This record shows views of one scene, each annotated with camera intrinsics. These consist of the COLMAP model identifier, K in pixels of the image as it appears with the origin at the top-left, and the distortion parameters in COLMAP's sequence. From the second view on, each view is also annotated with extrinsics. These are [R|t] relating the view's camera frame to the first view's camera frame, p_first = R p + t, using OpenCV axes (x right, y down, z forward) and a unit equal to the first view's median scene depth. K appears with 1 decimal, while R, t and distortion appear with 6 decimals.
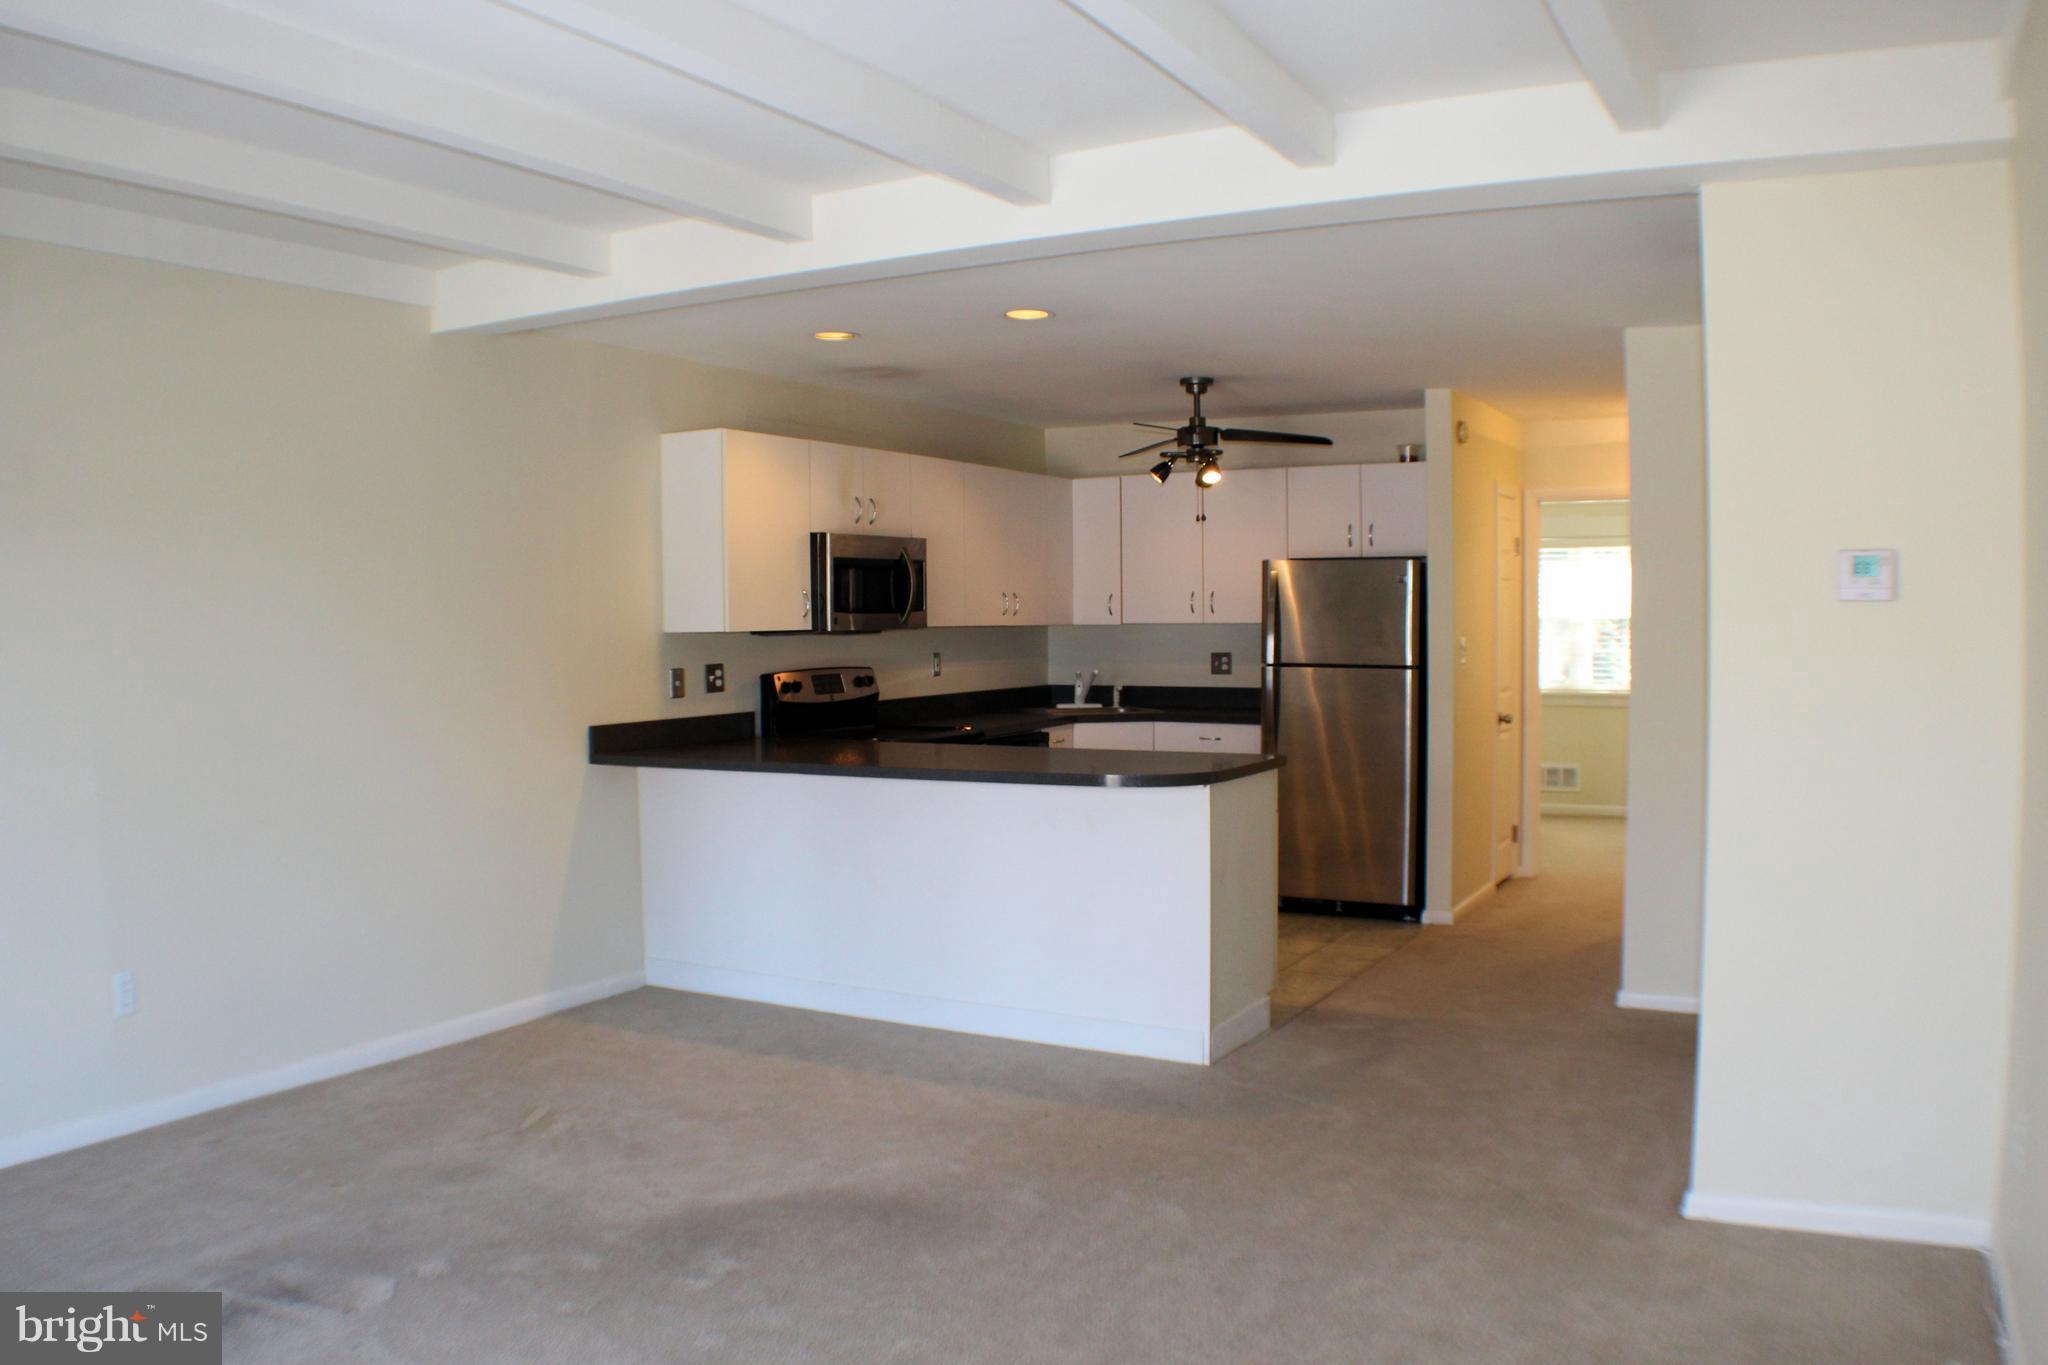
lens RADIAL K [[1641.3, 0, 1024.0], [0, 1641.3, 682.5], [0, 0, 1]] dist [-0.211080, 0.094755]
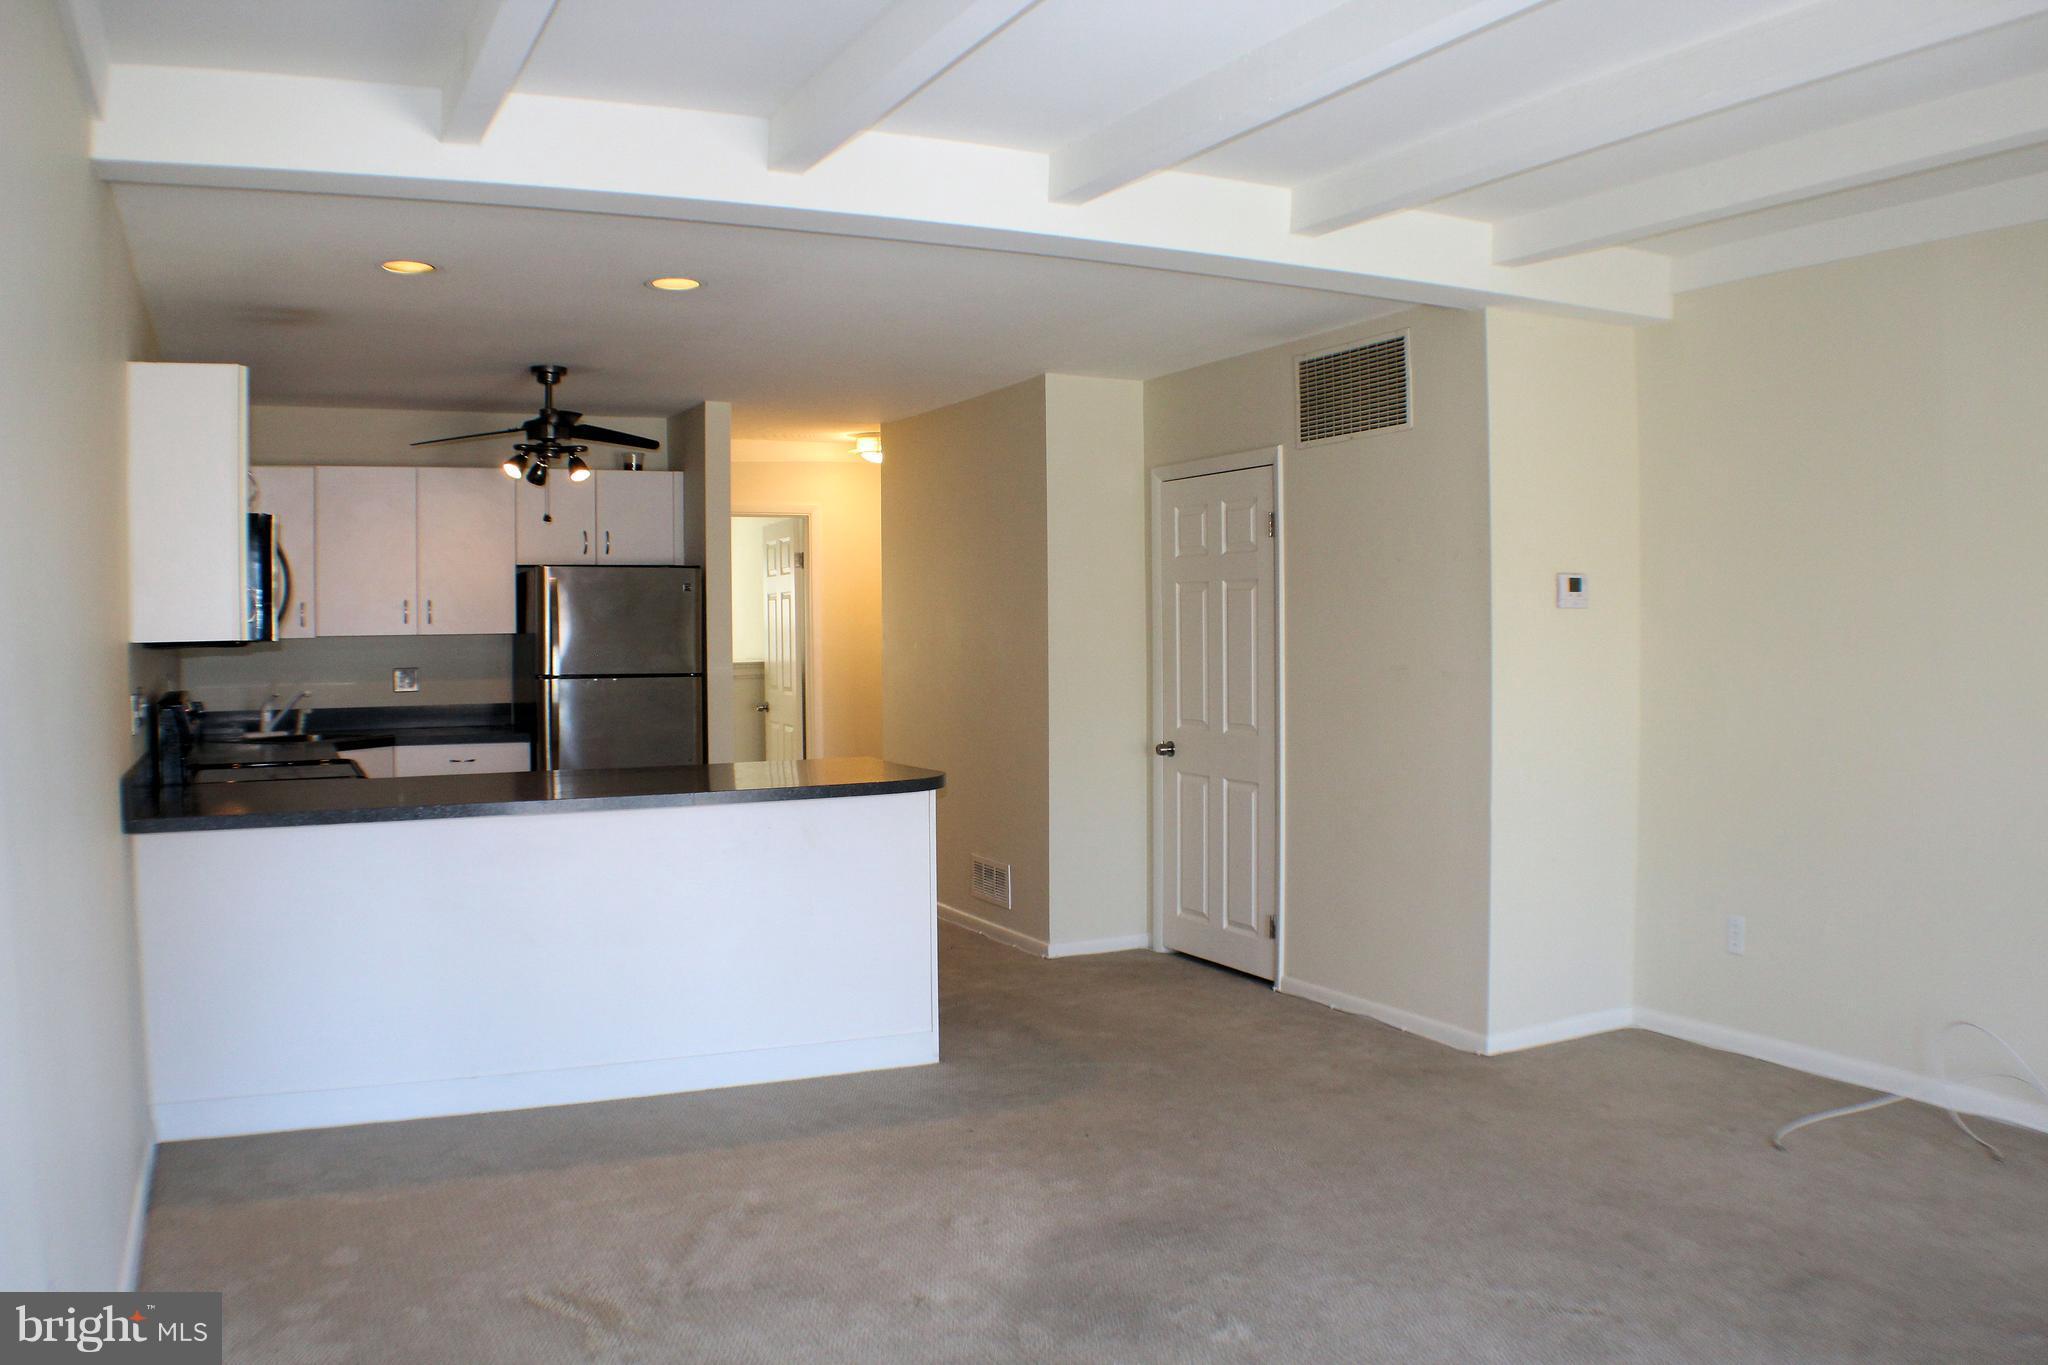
lens RADIAL K [[1641.3, 0, 1024.0], [0, 1641.3, 682.5], [0, 0, 1]] dist [-0.211080, 0.094755]
pose [[0.572088, -0.025639, 0.819791, -0.486150], [0.035962, 0.999334, 0.006158, -0.004067], [-0.819403, 0.025958, 0.572629, 0.263617]]
